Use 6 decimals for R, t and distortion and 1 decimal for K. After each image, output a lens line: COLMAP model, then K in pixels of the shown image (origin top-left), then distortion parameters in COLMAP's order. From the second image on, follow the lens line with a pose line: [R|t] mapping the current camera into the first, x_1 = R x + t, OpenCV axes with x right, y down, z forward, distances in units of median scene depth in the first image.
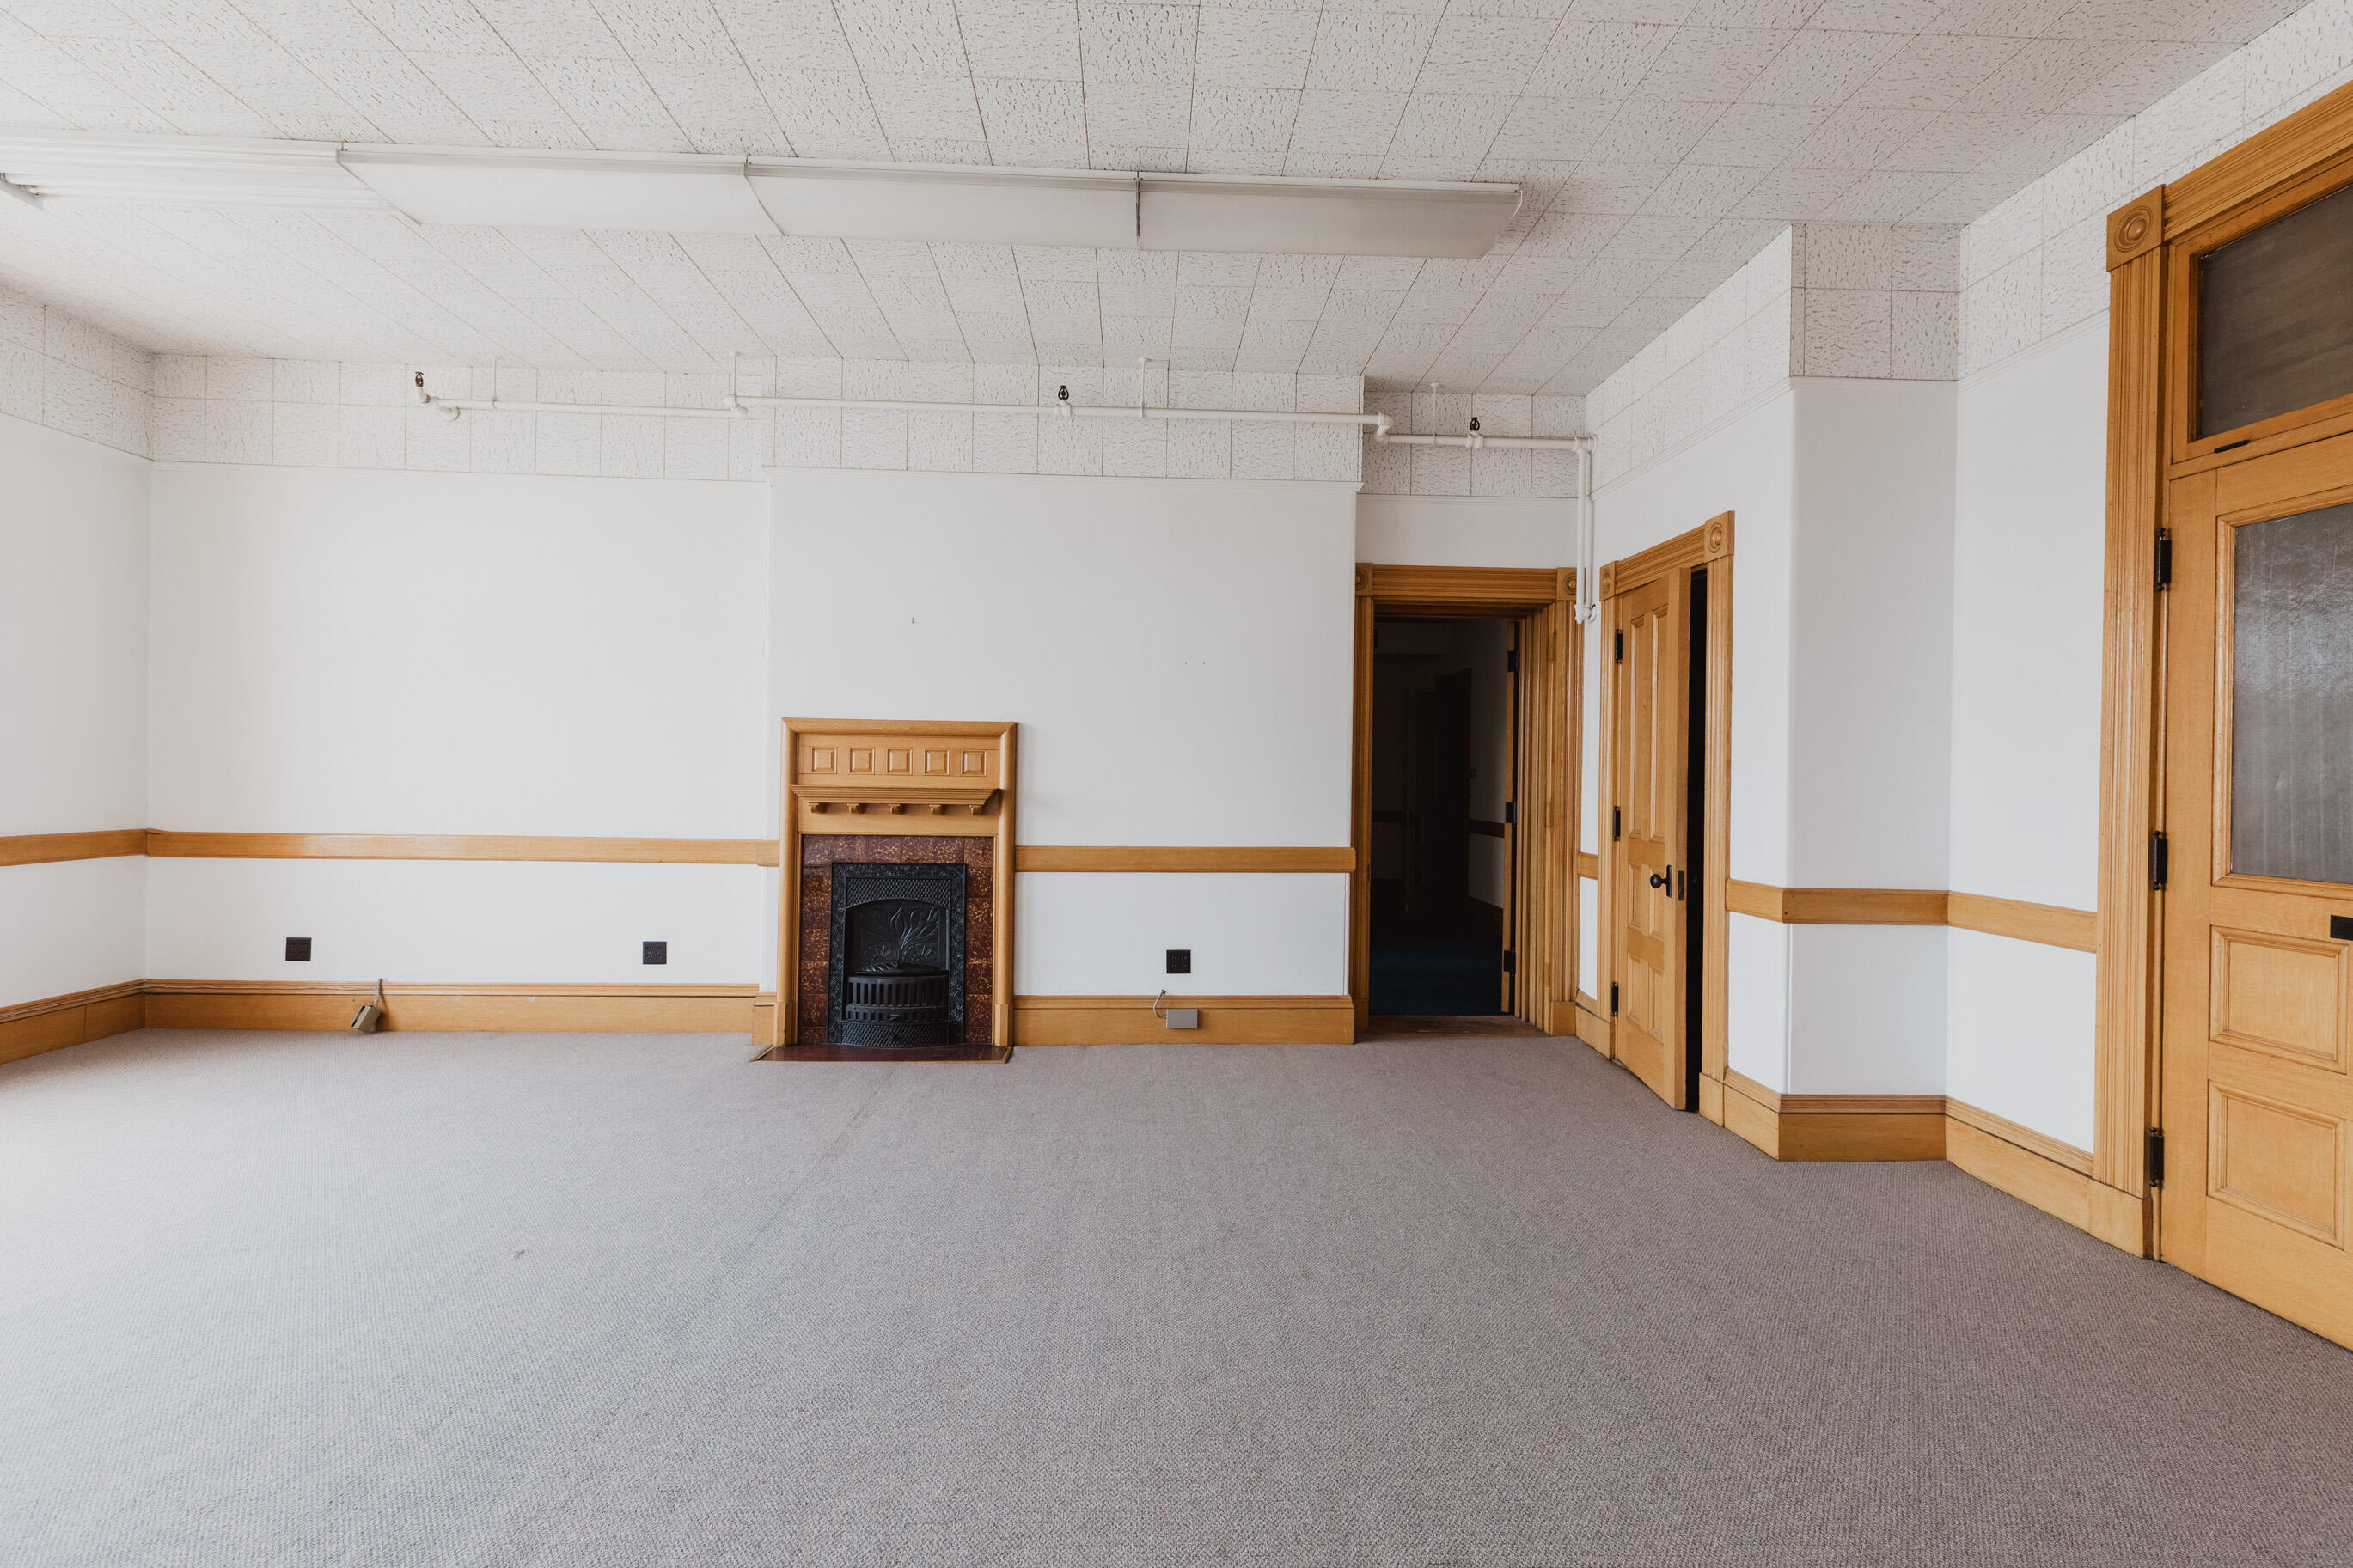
lens RADIAL K [[1053.9, 0, 1190.7], [0, 1053.9, 775.9], [0, 0, 1]] dist [0.000777, -0.000170]
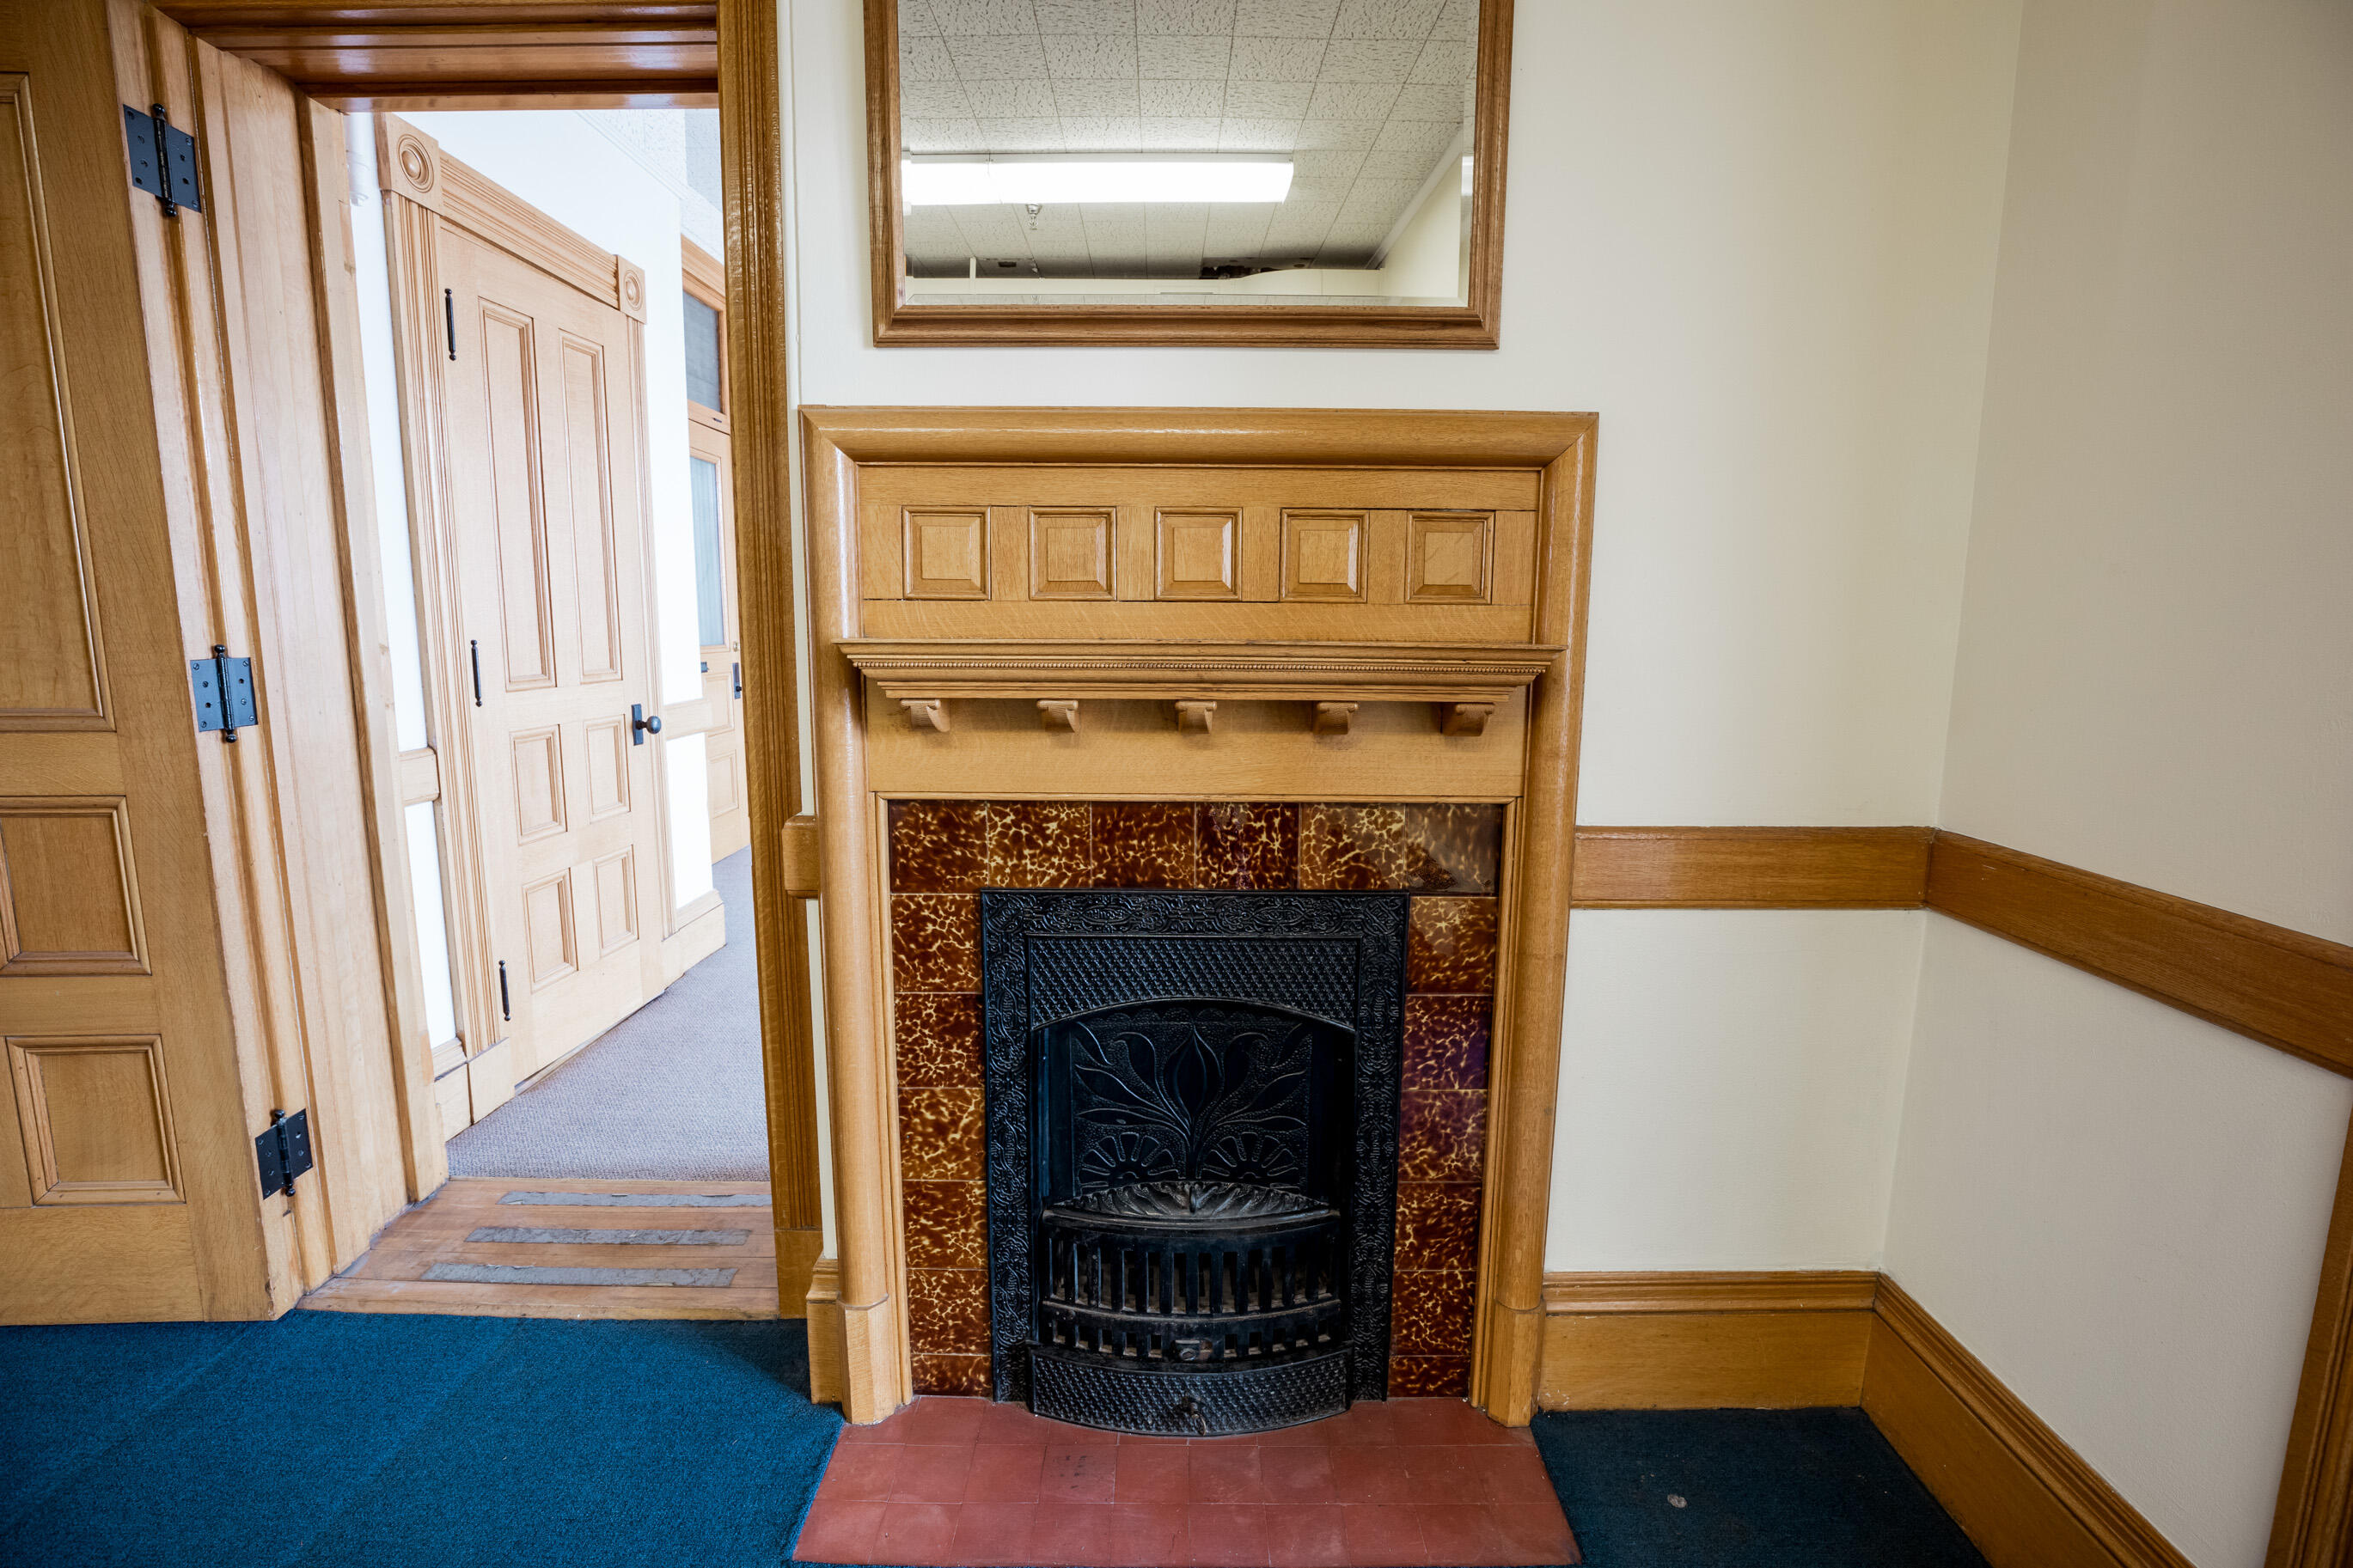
lens RADIAL K [[1080.0, 0, 1176.0], [0, 1080.0, 771.2], [0, 0, 1]] dist [-0.047987, 0.017145]
pose [[0.998731, -0.000309, -0.050357, -0.258984], [0.007402, 0.990019, 0.140738, 0.004666], [0.049811, -0.140932, 0.988765, 0.695418]]
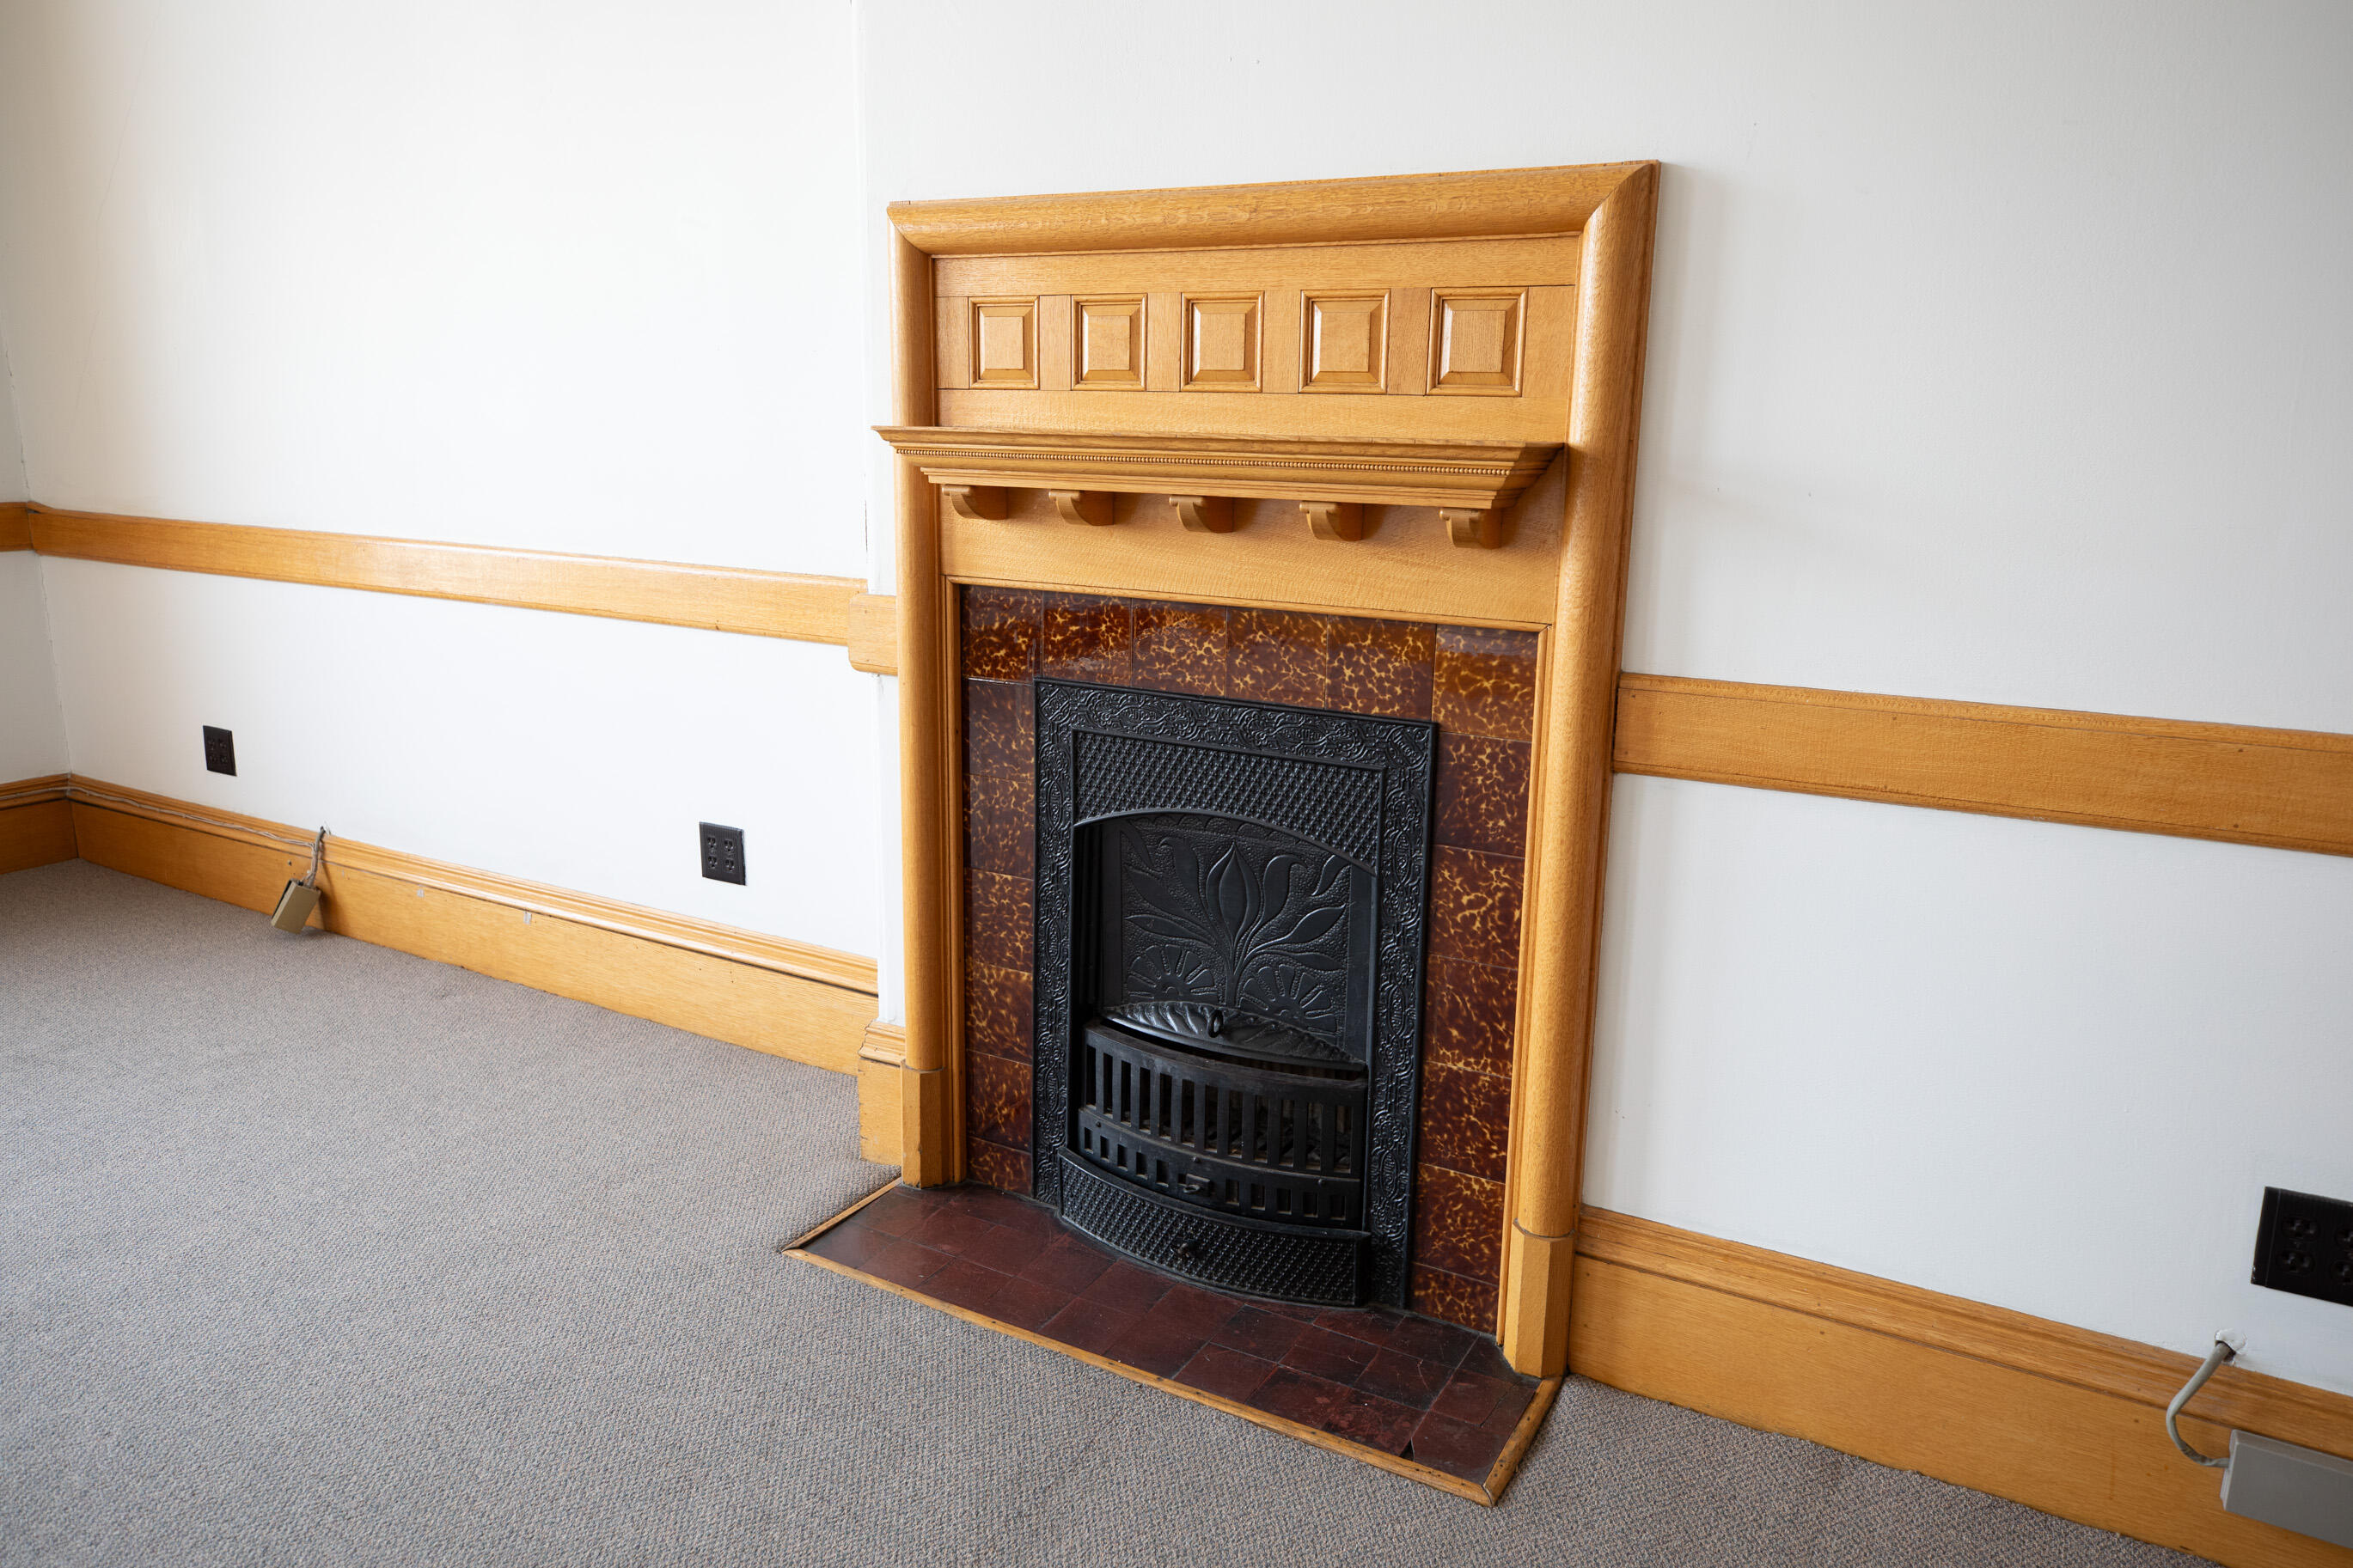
lens RADIAL K [[1610.7, 0, 1169.4], [0, 1610.7, 769.5], [0, 0, 1]] dist [-0.000679, 0.001876]
pose [[0.839245, 0.118896, -0.530595, -0.047539], [-0.003310, 0.976901, 0.213669, 0.005846], [0.543743, -0.177564, 0.820252, 0.619280]]
